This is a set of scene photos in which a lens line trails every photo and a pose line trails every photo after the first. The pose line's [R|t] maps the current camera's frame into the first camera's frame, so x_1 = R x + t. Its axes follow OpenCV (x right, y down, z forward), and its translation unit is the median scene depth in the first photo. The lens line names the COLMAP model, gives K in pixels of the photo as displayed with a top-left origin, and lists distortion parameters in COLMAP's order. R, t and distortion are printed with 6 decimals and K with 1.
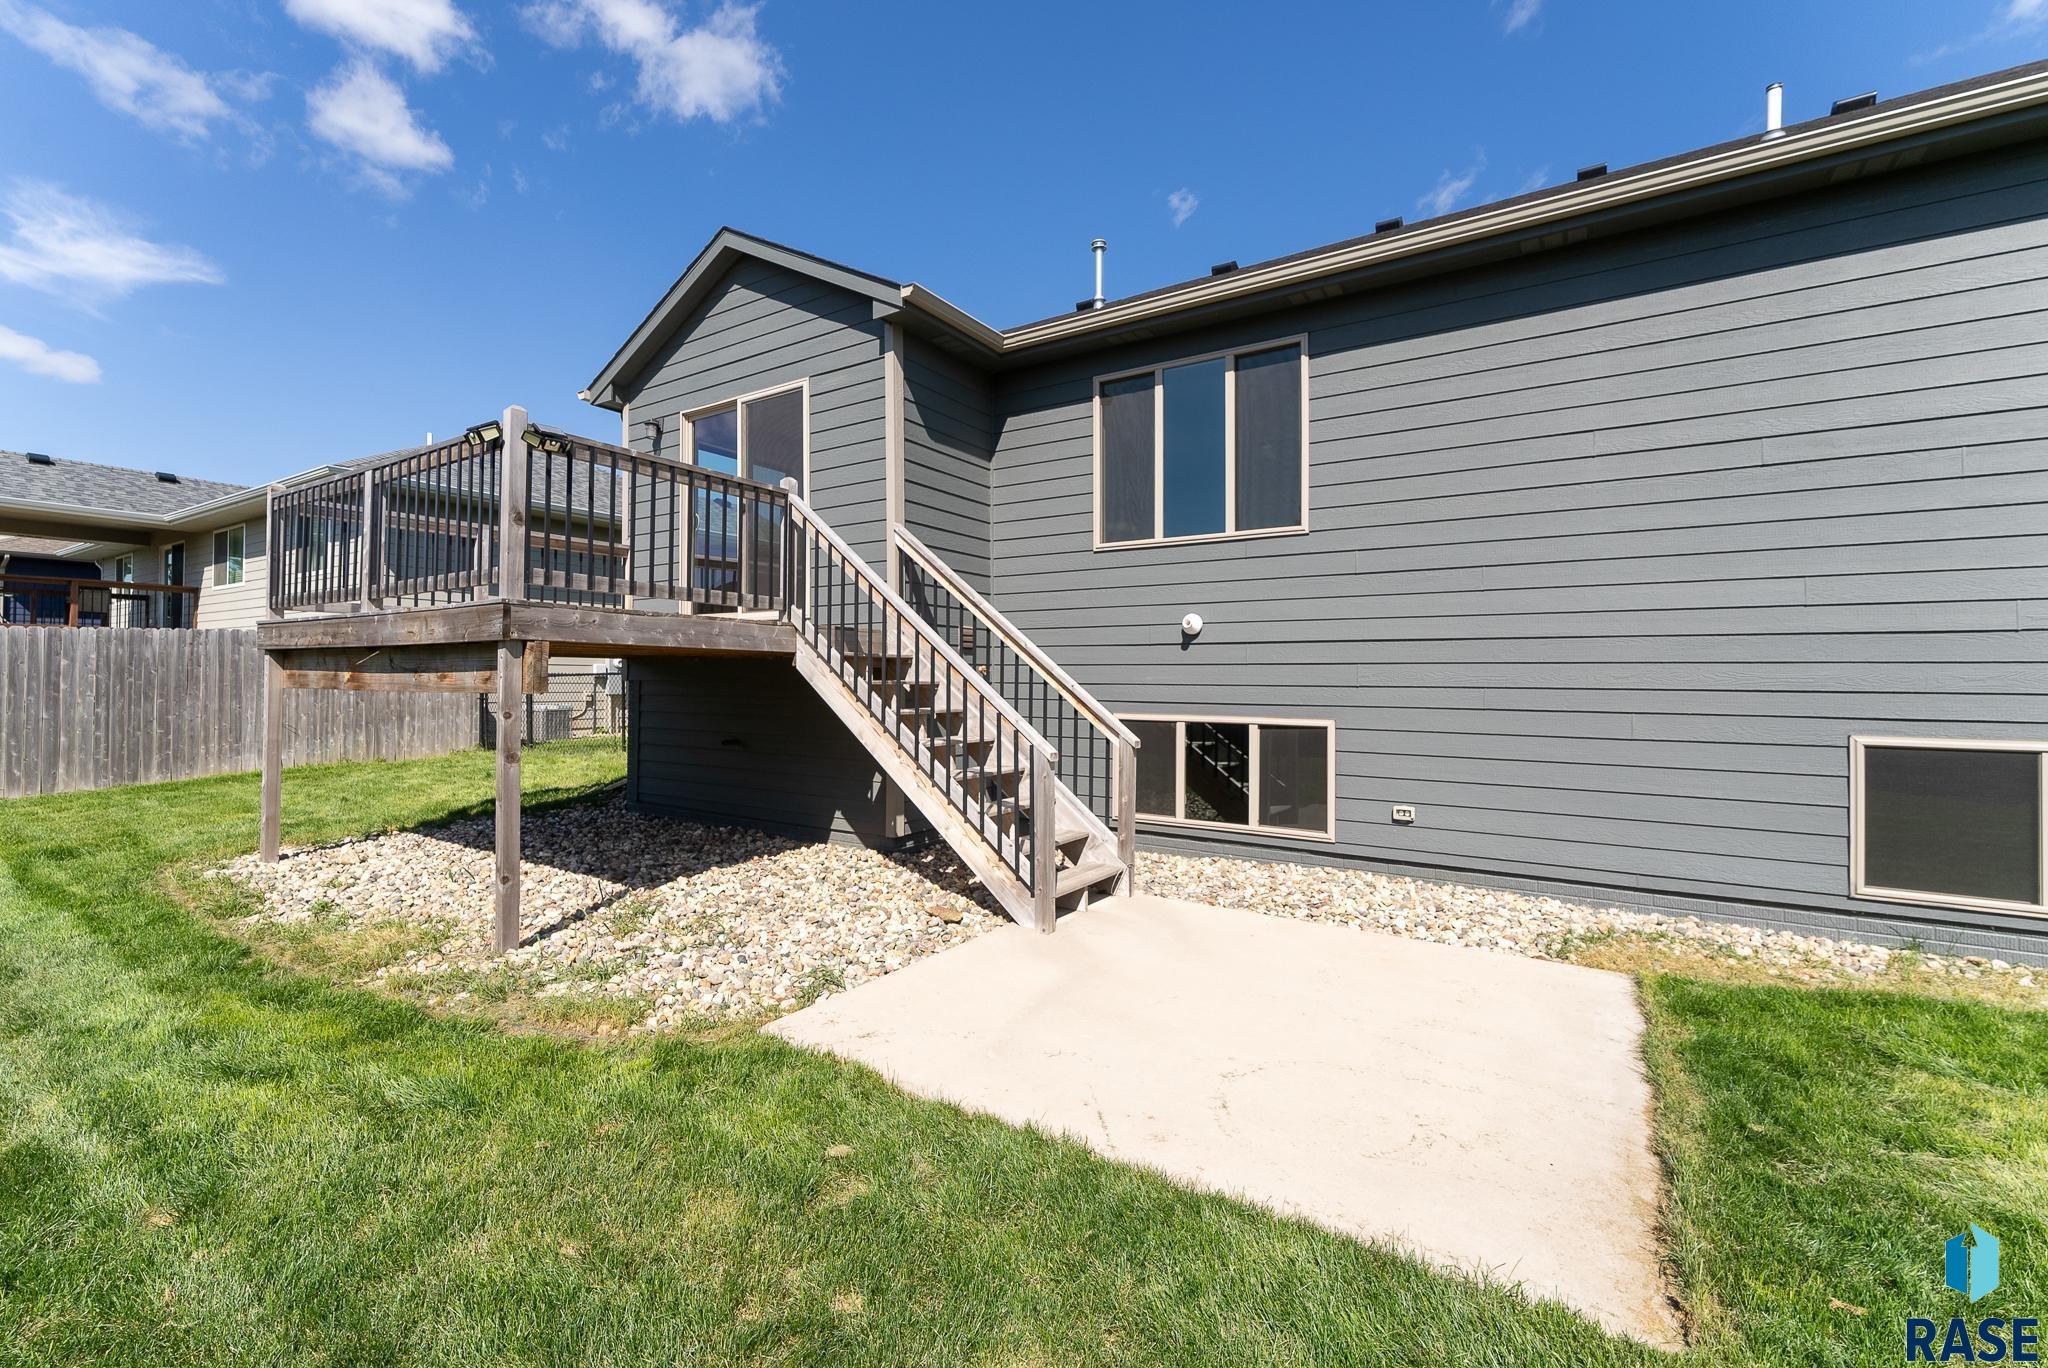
lens RADIAL K [[882.1, 0, 1003.7], [0, 882.1, 668.4], [0, 0, 1]] dist [0.002701, 0.000216]
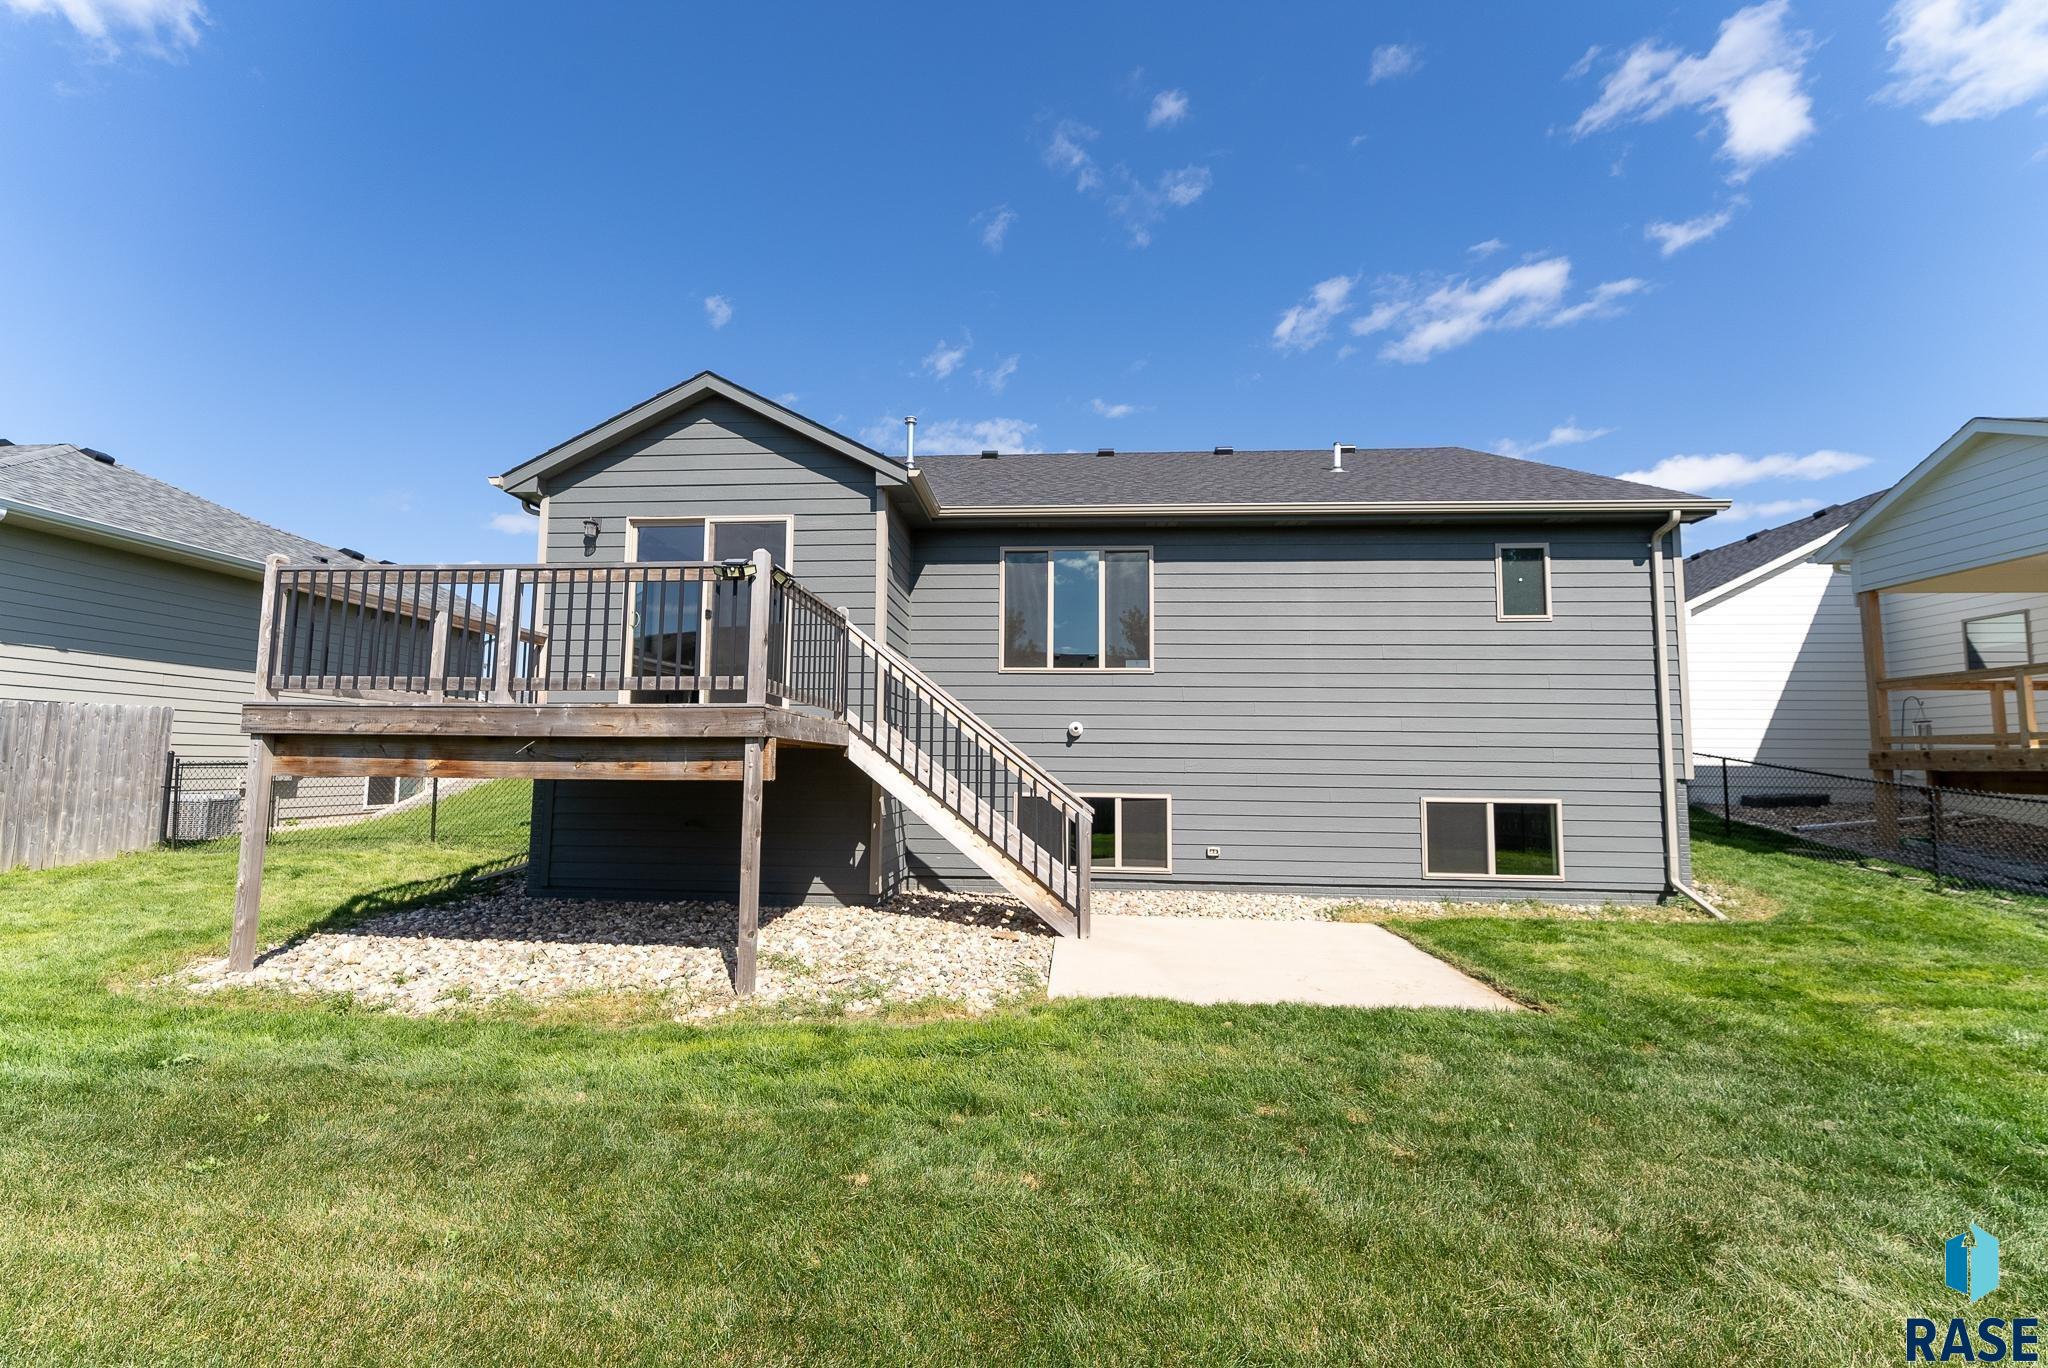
lens RADIAL K [[819.2, 0, 1026.4], [0, 819.2, 700.2], [0, 0, 1]] dist [0.001202, 0.000153]
pose [[0.864622, 0.042826, 0.500595, -0.534507], [-0.010697, 0.997704, -0.066878, -0.007080], [-0.502309, 0.052469, 0.863095, -0.119566]]
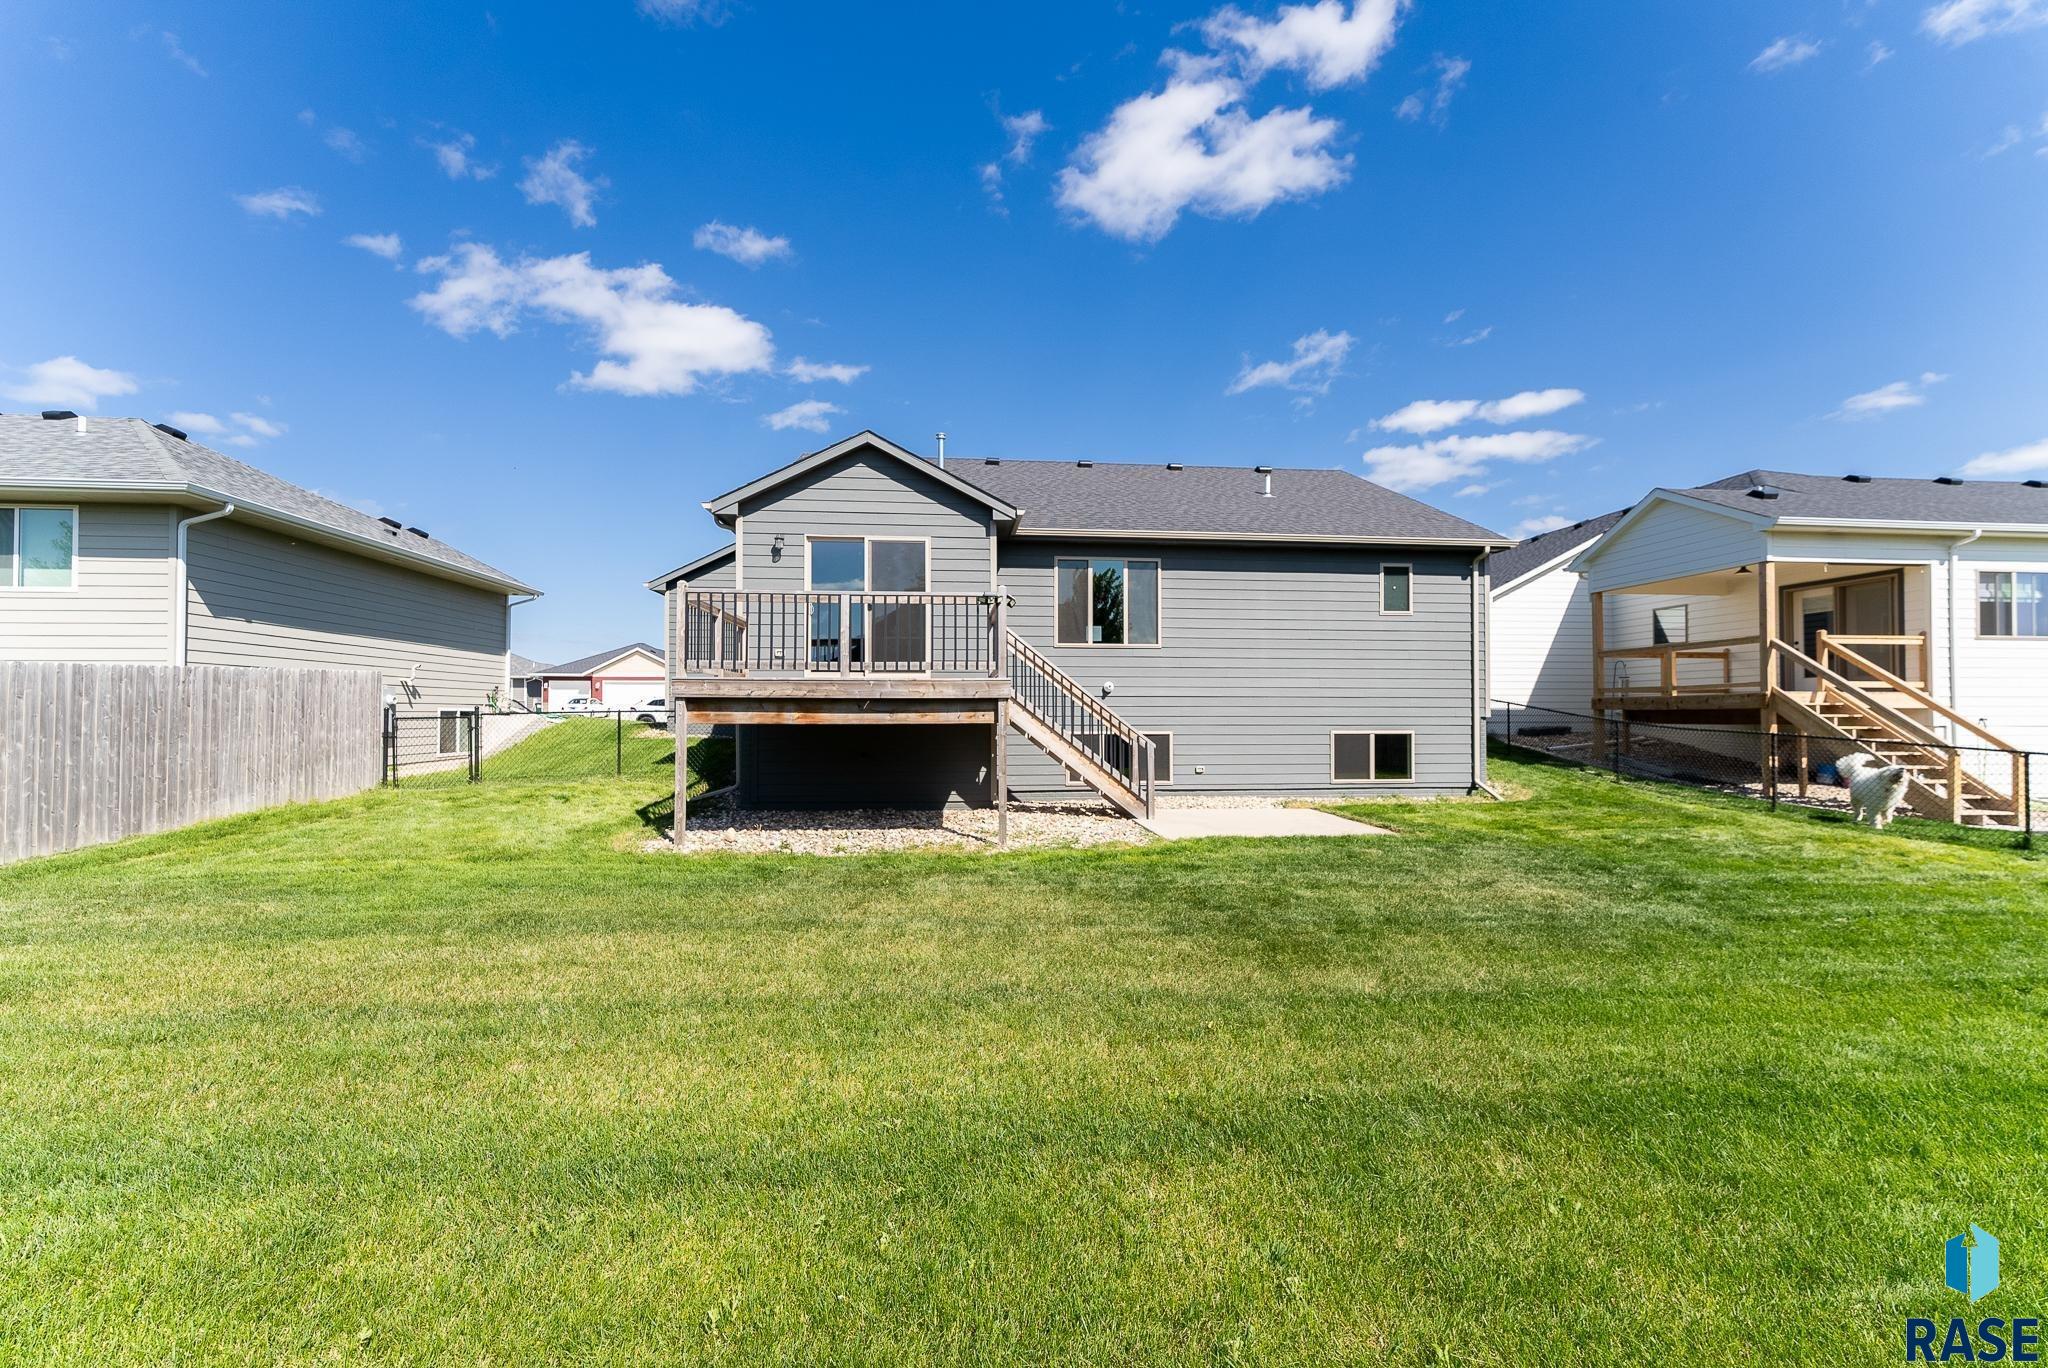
lens RADIAL K [[820.4, 0, 1029.7], [0, 820.4, 702.3], [0, 0, 1]] dist [0.001010, 0.000055]
pose [[0.765992, 0.002250, 0.642846, -1.176627], [-0.002833, 0.999996, -0.000125, -0.013641], [-0.642843, -0.001726, 0.765996, -0.358239]]
